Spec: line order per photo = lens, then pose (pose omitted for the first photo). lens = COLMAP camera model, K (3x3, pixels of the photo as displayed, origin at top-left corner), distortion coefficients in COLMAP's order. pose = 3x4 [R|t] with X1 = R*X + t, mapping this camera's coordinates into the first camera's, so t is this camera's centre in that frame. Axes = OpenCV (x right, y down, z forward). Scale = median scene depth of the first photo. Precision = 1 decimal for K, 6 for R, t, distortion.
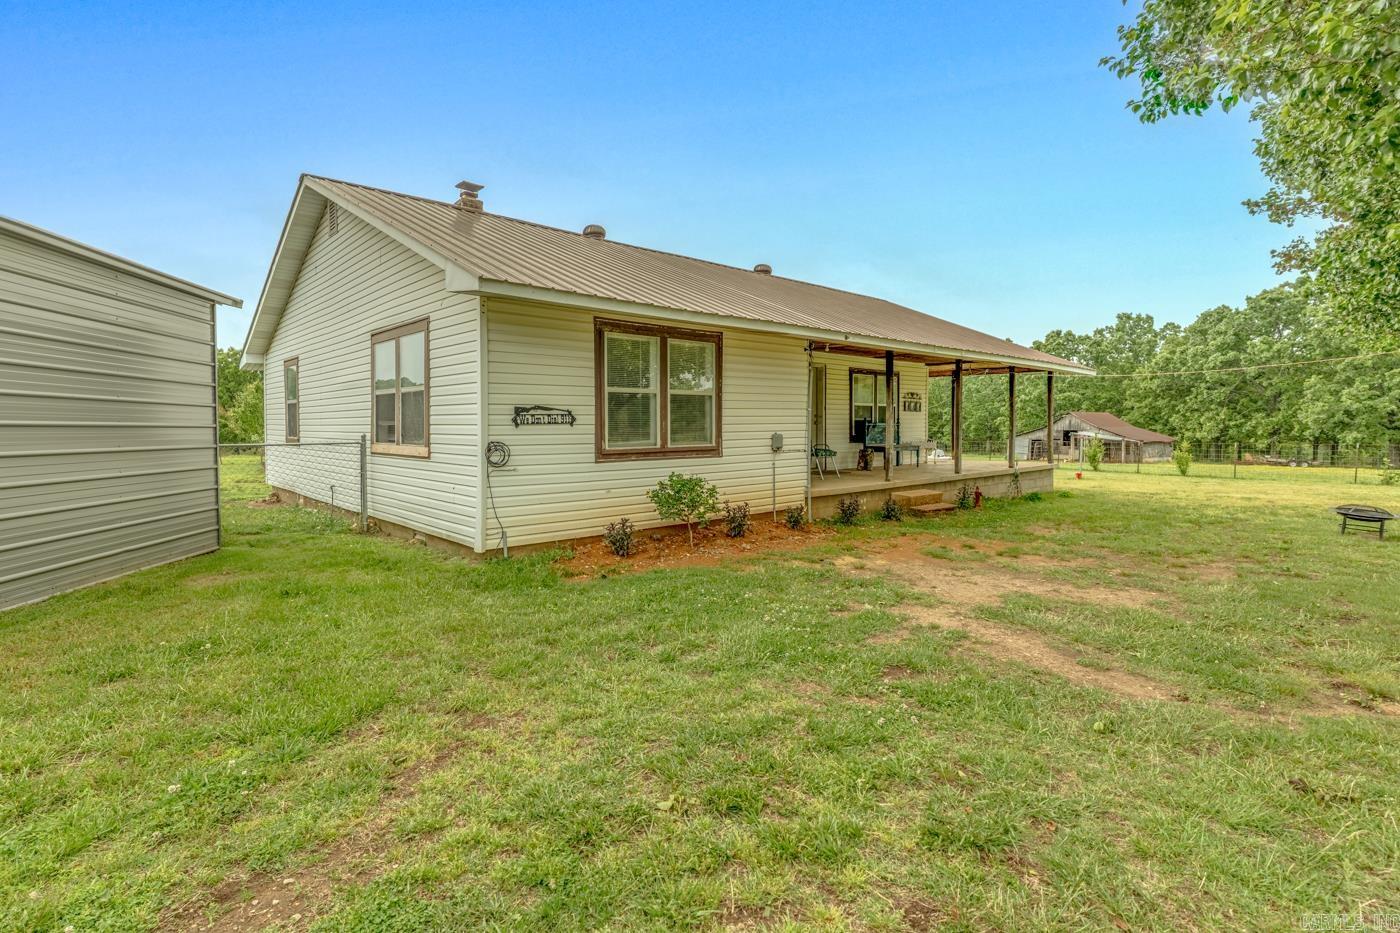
lens RADIAL K [[674.3, 0, 685.8], [0, 674.3, 444.0], [0, 0, 1]] dist [-0.001610, 0.000208]
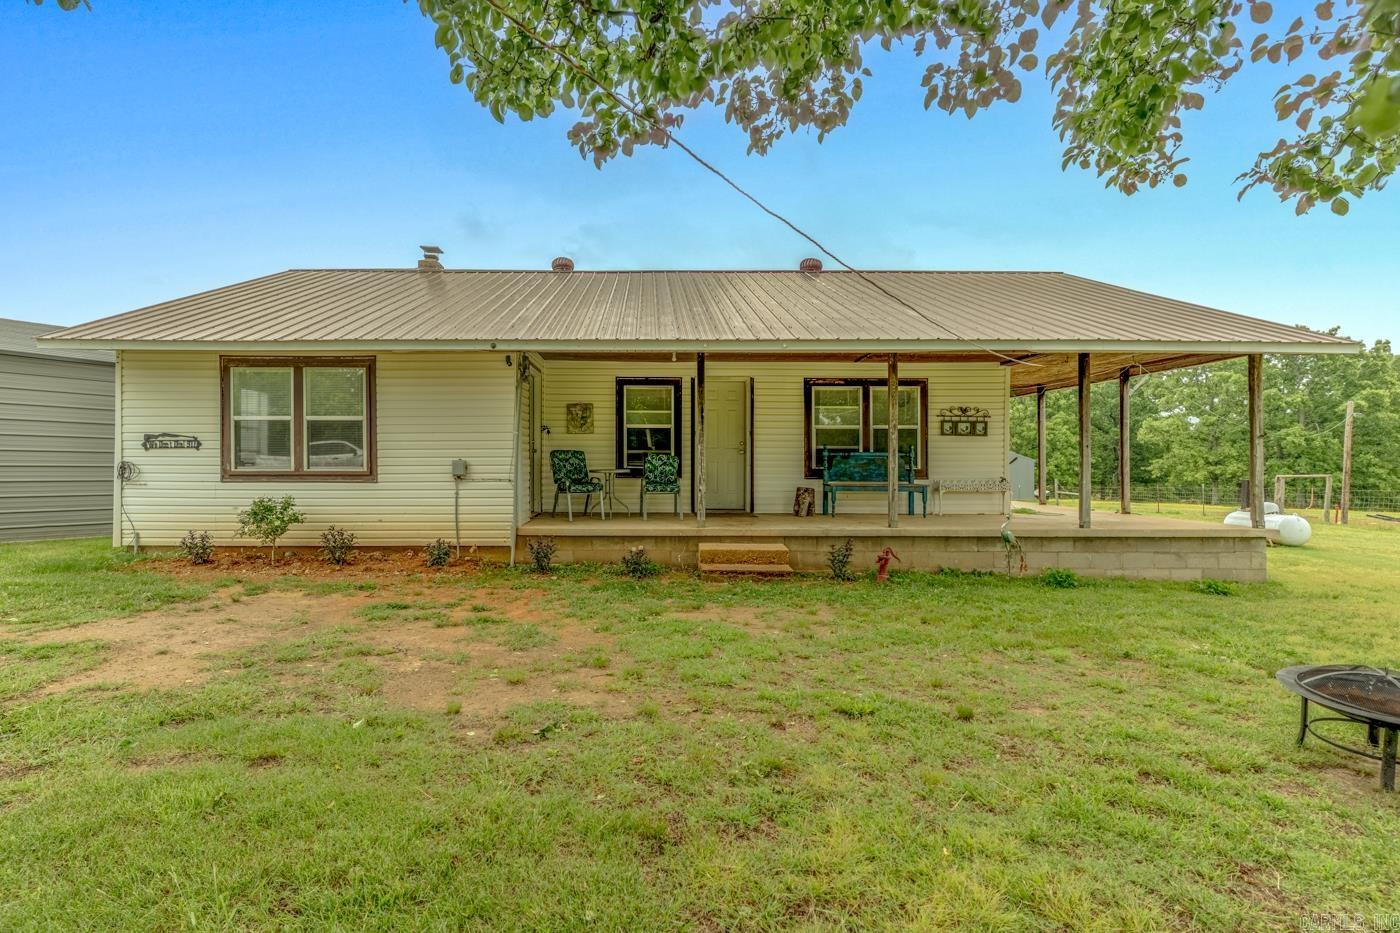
lens RADIAL K [[674.3, 0, 628.5], [0, 674.3, 464.7], [0, 0, 1]] dist [-0.001610, 0.000208]
pose [[0.745513, 0.005238, -0.666471, 0.103794], [-0.024736, 0.999498, -0.019815, 0.000340], [0.666032, 0.031258, 0.745268, 0.054796]]
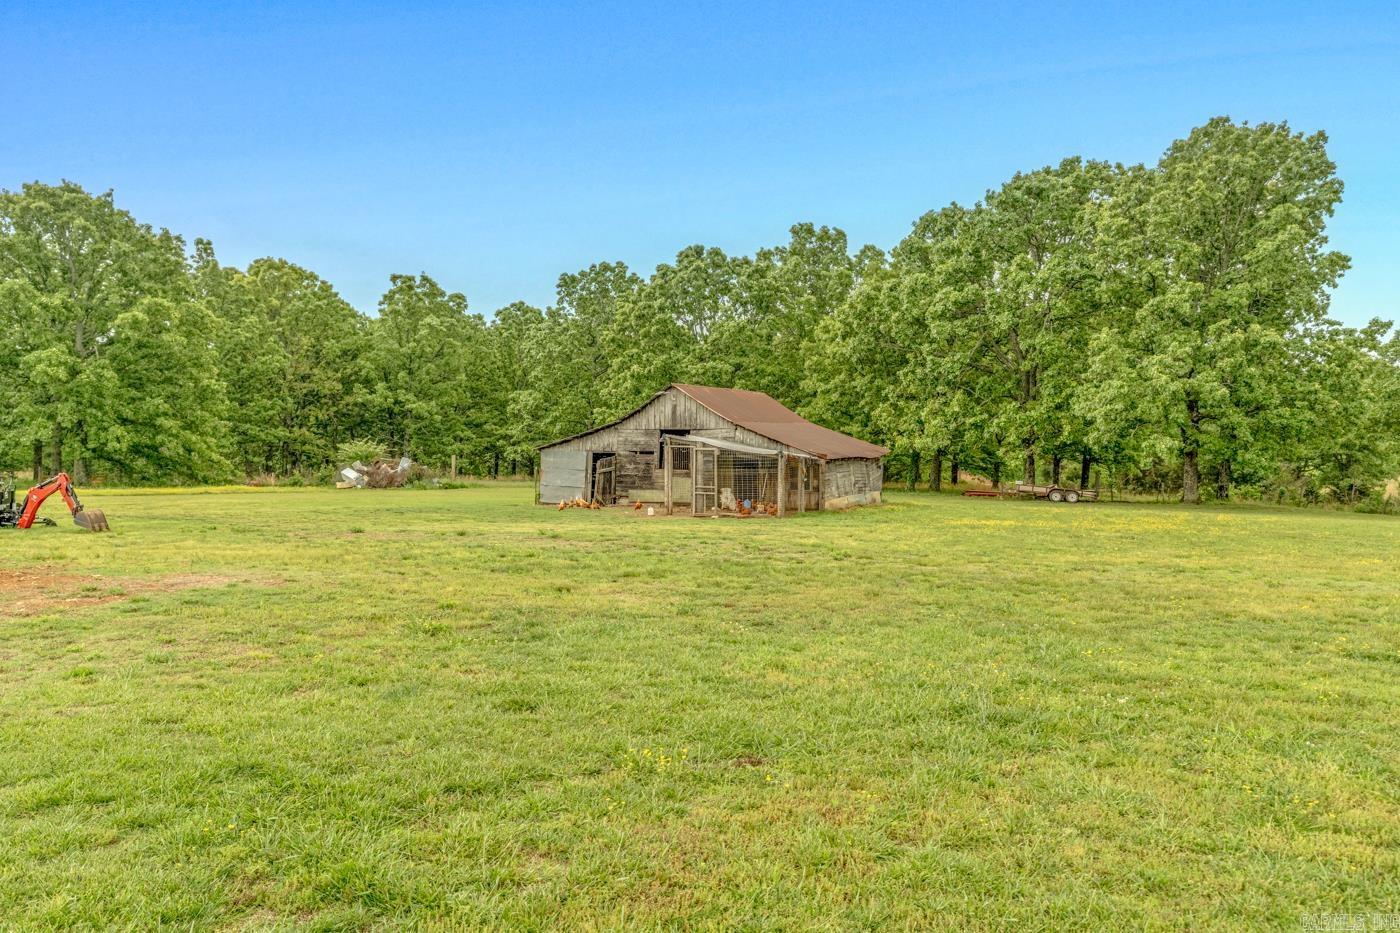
lens RADIAL K [[1067.5, 0, 700.2], [0, 1067.5, 463.5], [0, 0, 1]] dist [0.000623, 0.000480]
pose [[0.891597, -0.005990, 0.452790, 0.252544], [0.003599, 0.999975, 0.006142, -0.003133], [-0.452816, -0.003846, 0.891596, 0.363941]]
